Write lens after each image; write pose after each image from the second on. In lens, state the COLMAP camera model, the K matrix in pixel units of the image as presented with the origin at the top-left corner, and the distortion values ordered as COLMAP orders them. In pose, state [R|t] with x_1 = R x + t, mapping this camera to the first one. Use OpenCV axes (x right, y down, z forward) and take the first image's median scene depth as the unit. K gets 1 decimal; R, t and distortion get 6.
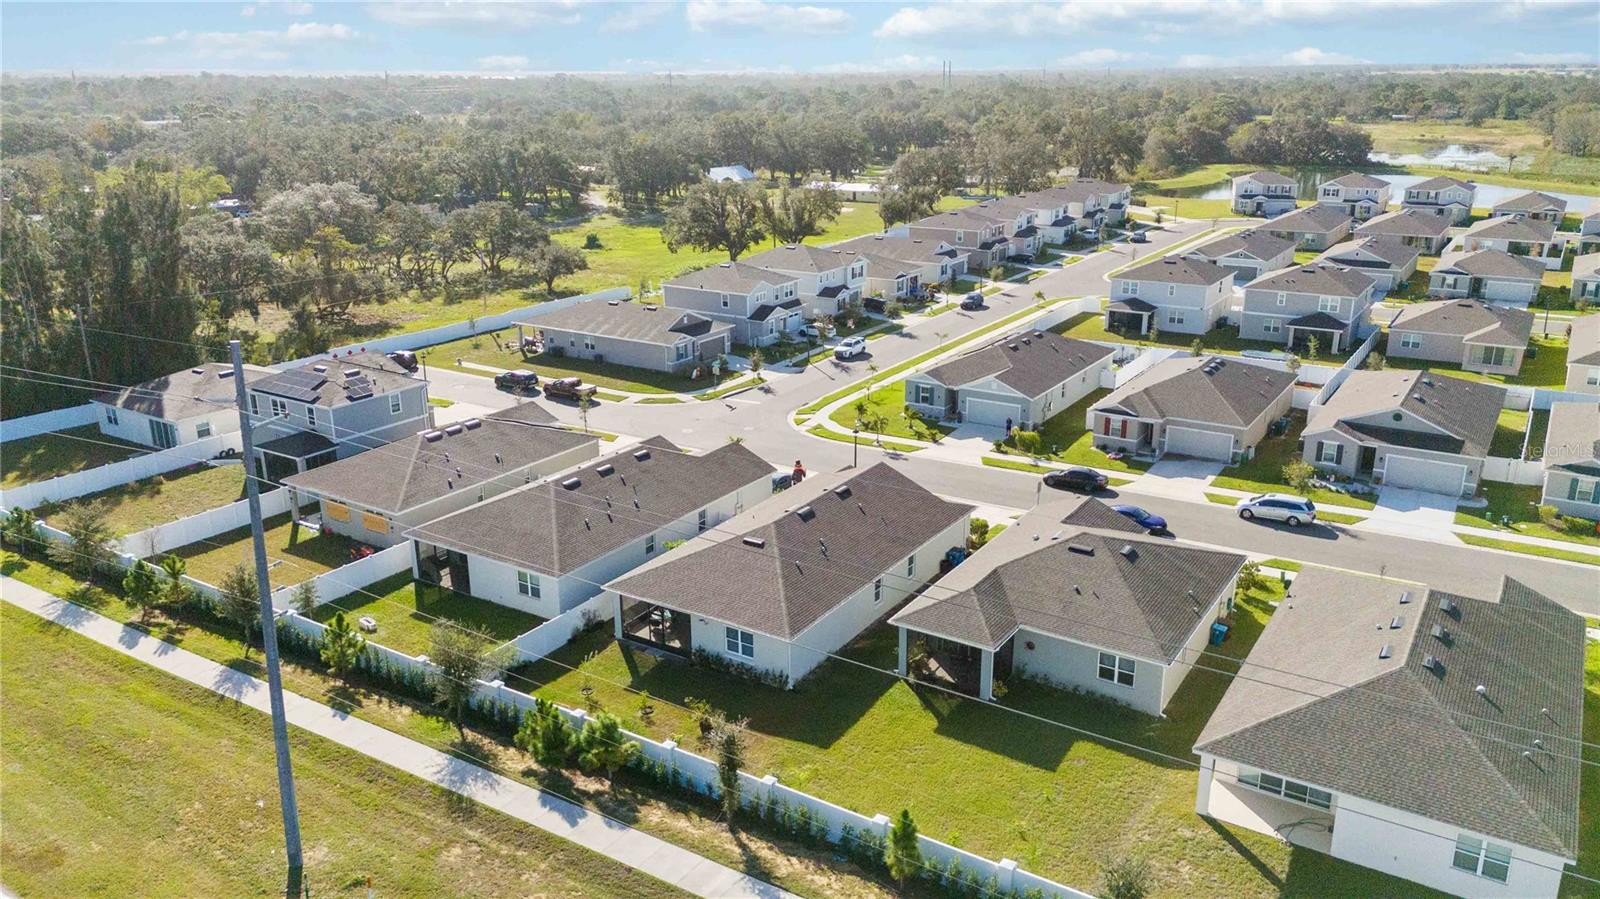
lens RADIAL K [[1181.2, 0, 804.0], [0, 1181.2, 448.9], [0, 0, 1]] dist [0.090458, -0.108220]
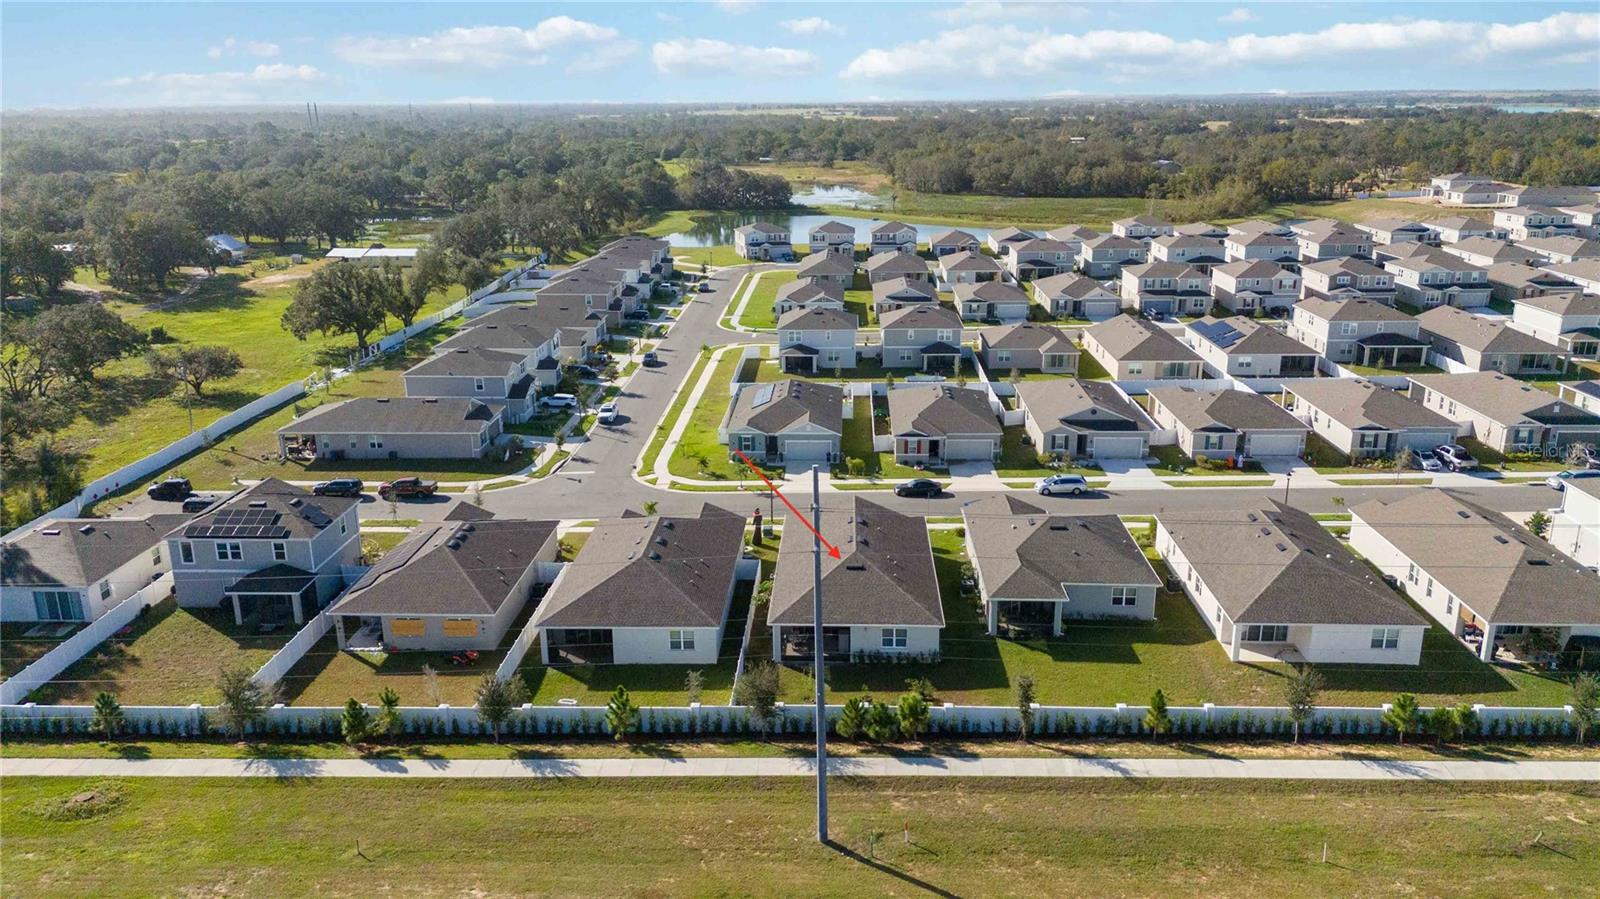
lens RADIAL K [[1181.2, 0, 804.0], [0, 1181.2, 448.9], [0, 0, 1]] dist [0.090458, -0.108220]
pose [[0.860612, -0.145462, 0.488045, -0.550643], [0.157675, 0.987357, 0.016239, -0.063577], [-0.484237, 0.062977, 0.872667, -0.106990]]
